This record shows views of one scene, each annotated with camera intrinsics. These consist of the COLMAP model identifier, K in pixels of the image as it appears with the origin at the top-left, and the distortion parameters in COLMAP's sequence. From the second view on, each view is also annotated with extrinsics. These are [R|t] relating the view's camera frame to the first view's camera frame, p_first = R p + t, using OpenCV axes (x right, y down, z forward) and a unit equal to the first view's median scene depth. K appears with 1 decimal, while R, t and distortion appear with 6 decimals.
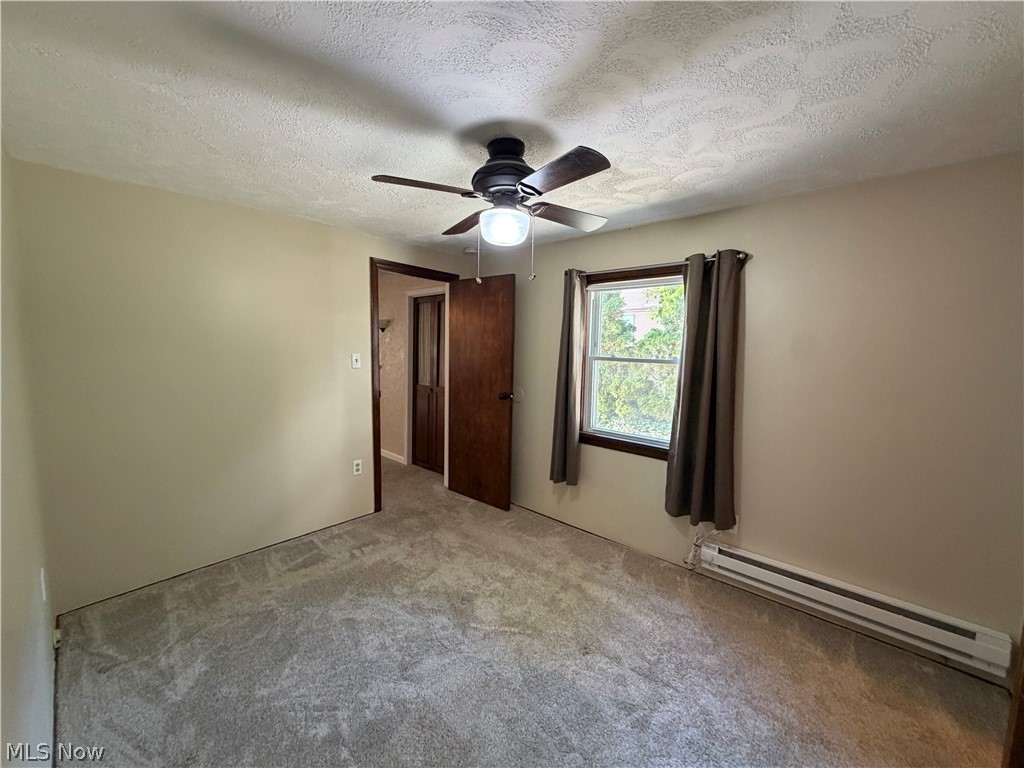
lens RADIAL K [[408.7, 0, 509.4], [0, 408.7, 384.5], [0, 0, 1]] dist [-0.001593, -0.000177]
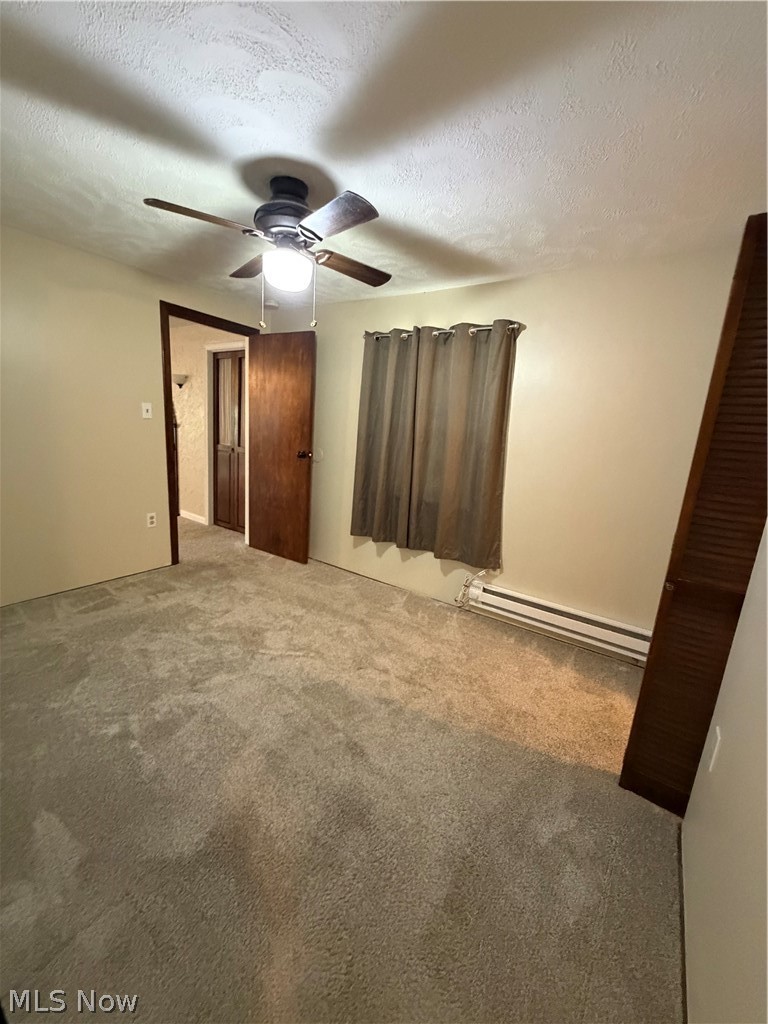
lens RADIAL K [[408.7, 0, 383.7], [0, 408.7, 509.5], [0, 0, 1]] dist [-0.001593, -0.000177]
pose [[0.989528, 0.018733, 0.143120, 0.062571], [-0.035300, 0.992841, 0.114110, 0.058235], [-0.139957, -0.117967, 0.983105, -0.079504]]
